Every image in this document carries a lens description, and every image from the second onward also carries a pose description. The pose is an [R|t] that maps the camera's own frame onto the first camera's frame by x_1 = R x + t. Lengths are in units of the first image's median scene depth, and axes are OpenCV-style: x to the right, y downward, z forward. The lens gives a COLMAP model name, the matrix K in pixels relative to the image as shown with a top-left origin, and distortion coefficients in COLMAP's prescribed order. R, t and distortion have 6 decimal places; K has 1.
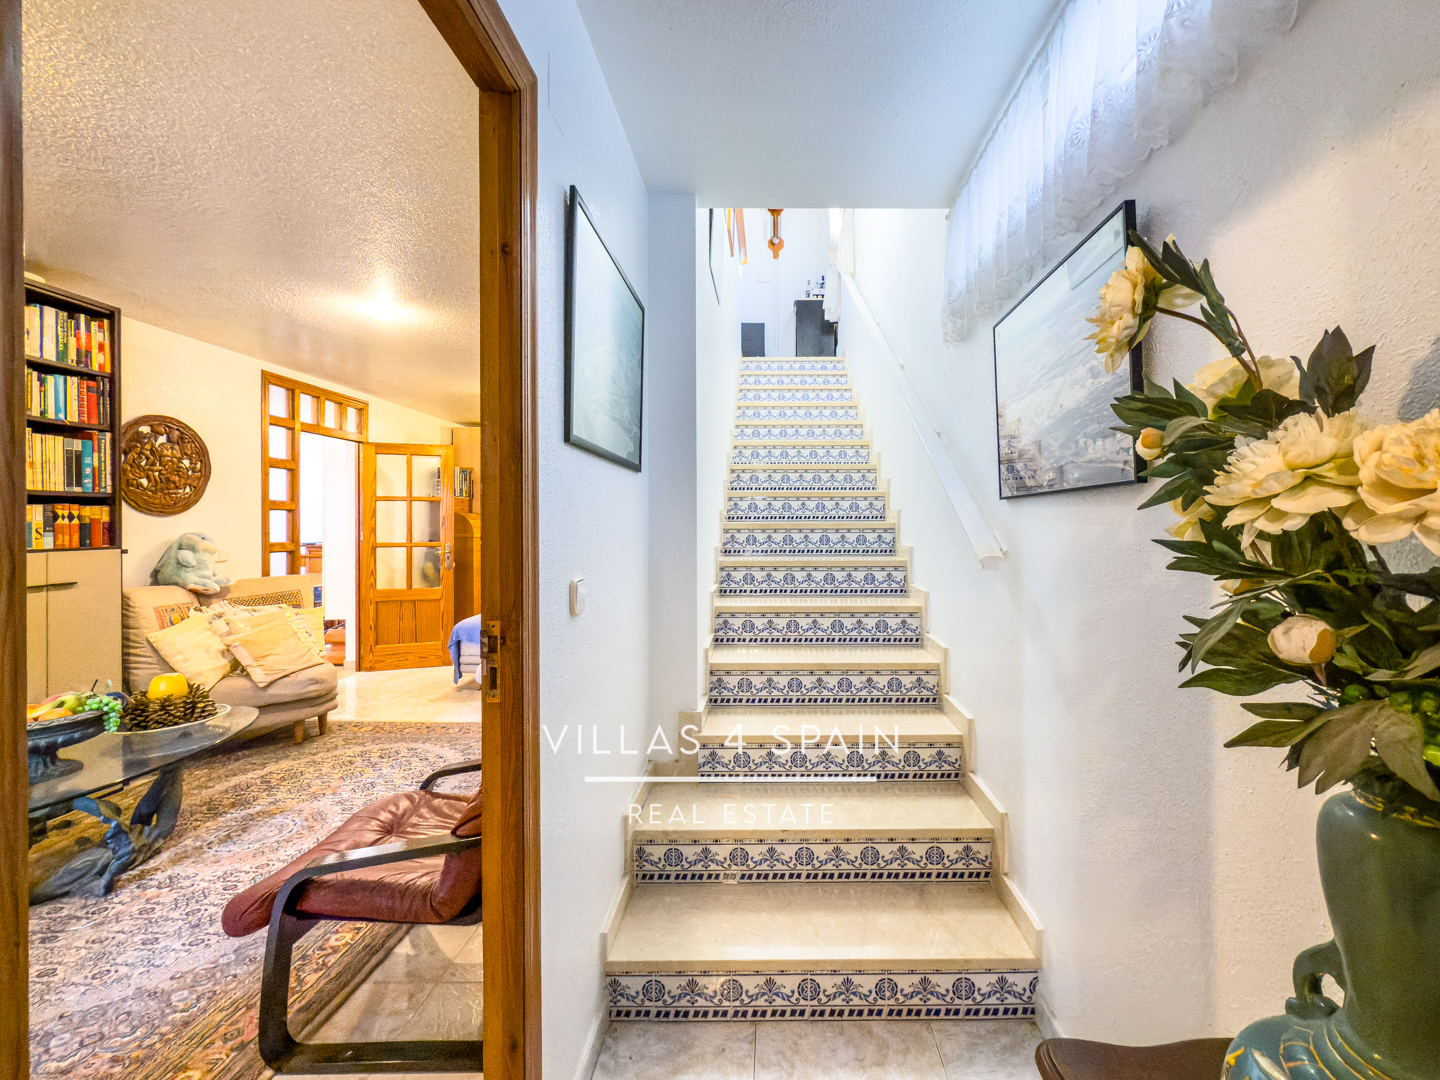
lens RADIAL K [[590.8, 0, 733.9], [0, 590.8, 524.2], [0, 0, 1]] dist [-0.000225, 0.000152]
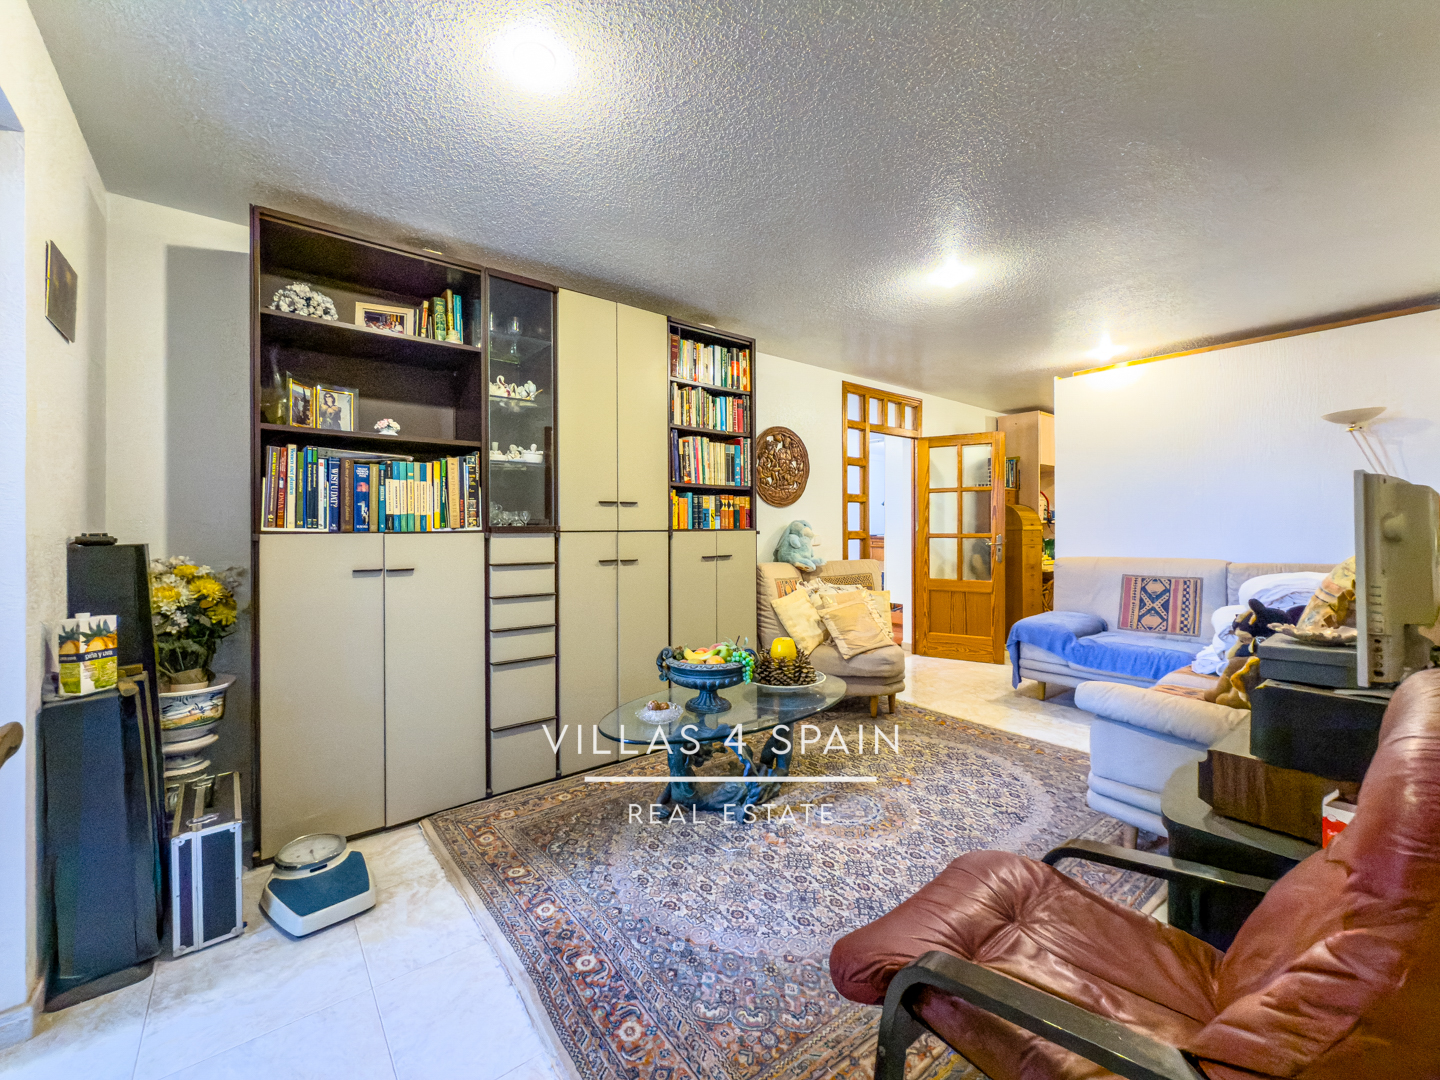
lens RADIAL K [[588.1, 0, 725.8], [0, 588.1, 538.0], [0, 0, 1]] dist [0.000018, 0.000317]
pose [[0.650144, 0.017688, -0.759605, -0.109895], [0.005231, 0.999601, 0.027753, 0.018719], [0.759793, -0.022017, 0.649792, 0.117368]]
